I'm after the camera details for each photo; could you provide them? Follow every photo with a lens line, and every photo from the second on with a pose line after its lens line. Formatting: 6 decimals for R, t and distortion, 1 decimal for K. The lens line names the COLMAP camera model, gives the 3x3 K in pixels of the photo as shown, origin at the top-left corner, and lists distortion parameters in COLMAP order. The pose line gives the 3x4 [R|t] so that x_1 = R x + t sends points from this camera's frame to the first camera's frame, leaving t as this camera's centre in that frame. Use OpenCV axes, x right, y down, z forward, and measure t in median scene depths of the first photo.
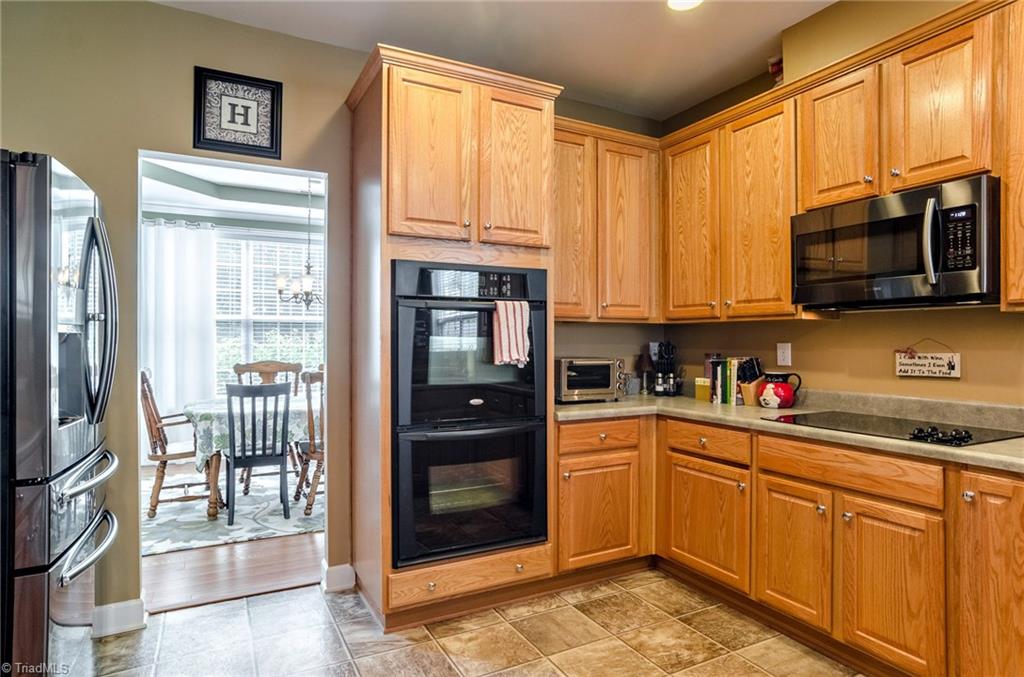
lens RADIAL K [[563.4, 0, 516.2], [0, 563.4, 342.2], [0, 0, 1]] dist [-0.017224, 0.000456]
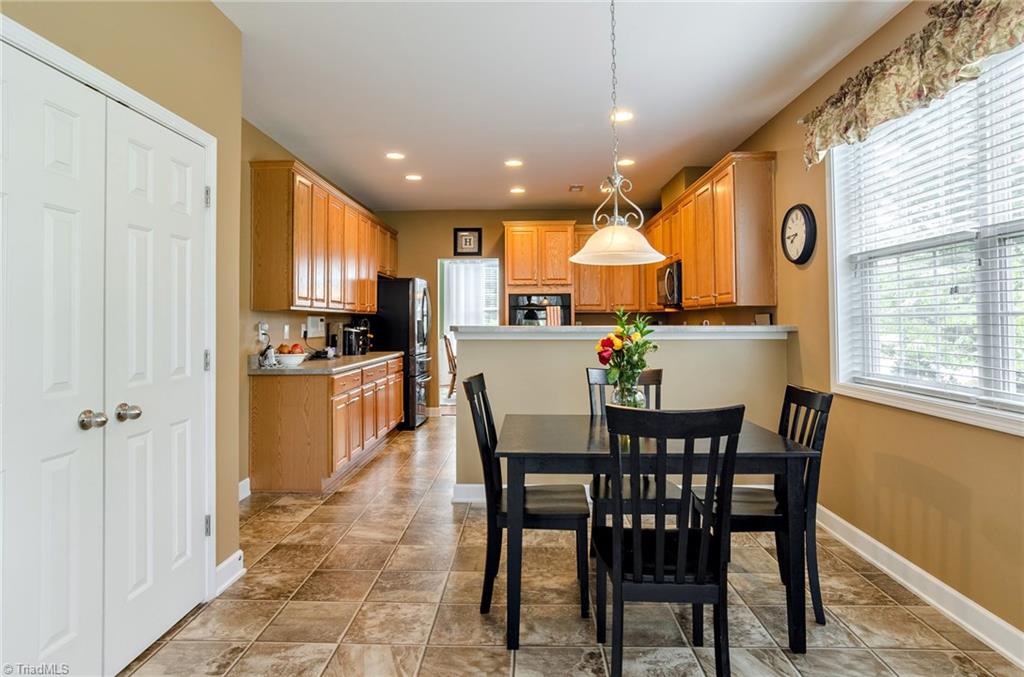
lens RADIAL K [[563.4, 0, 516.2], [0, 563.4, 342.2], [0, 0, 1]] dist [-0.017224, 0.000456]
pose [[0.868118, 0.017219, -0.496059, 1.752938], [-0.002453, 0.999535, 0.030402, 0.018883], [0.496352, -0.025175, 0.867756, -2.098982]]
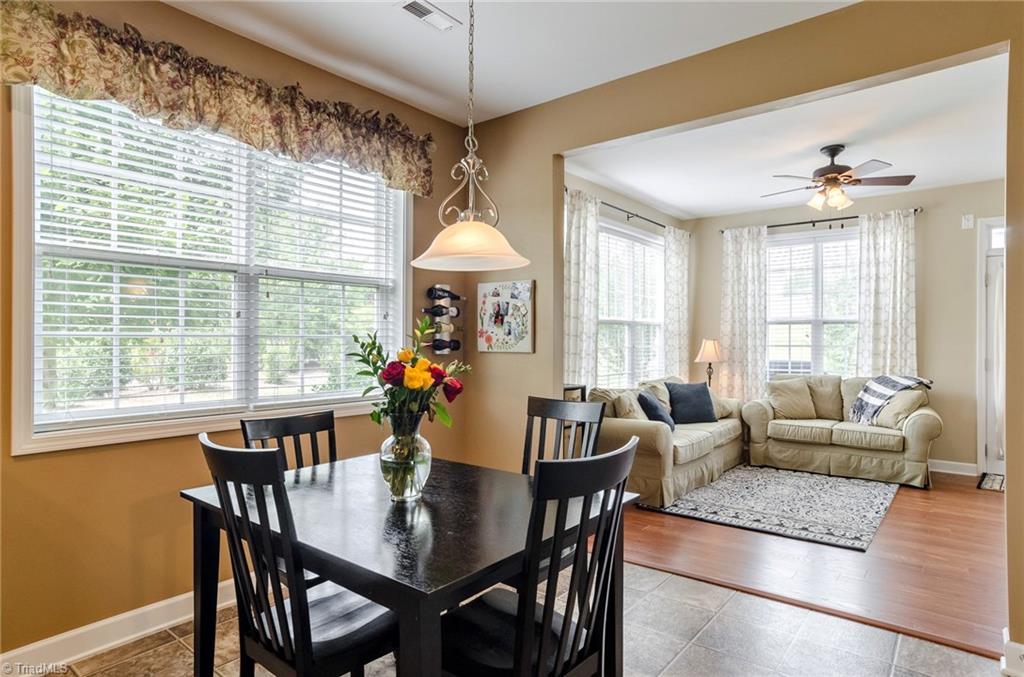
lens RADIAL K [[563.4, 0, 516.2], [0, 563.4, 342.2], [0, 0, 1]] dist [-0.017224, 0.000456]
pose [[-0.395935, -0.010259, 0.918221, 0.127547], [-0.003853, 0.999947, 0.009510, -0.006835], [-0.918270, 0.000227, -0.395954, -0.281830]]
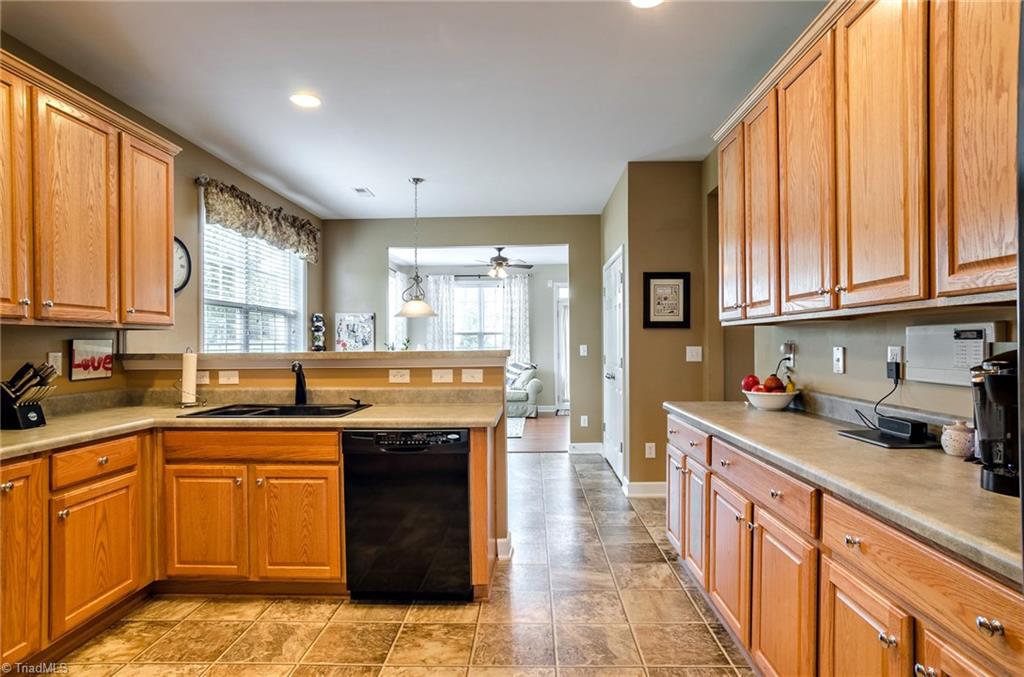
lens RADIAL K [[552.3, 0, 513.1], [0, 552.3, 348.6], [0, 0, 1]] dist [-0.028474, -0.000412]
pose [[-0.864458, -0.001644, 0.502703, -0.440838], [0.004304, 0.999934, 0.010672, -0.007628], [-0.502687, 0.011389, -0.864393, 1.019640]]
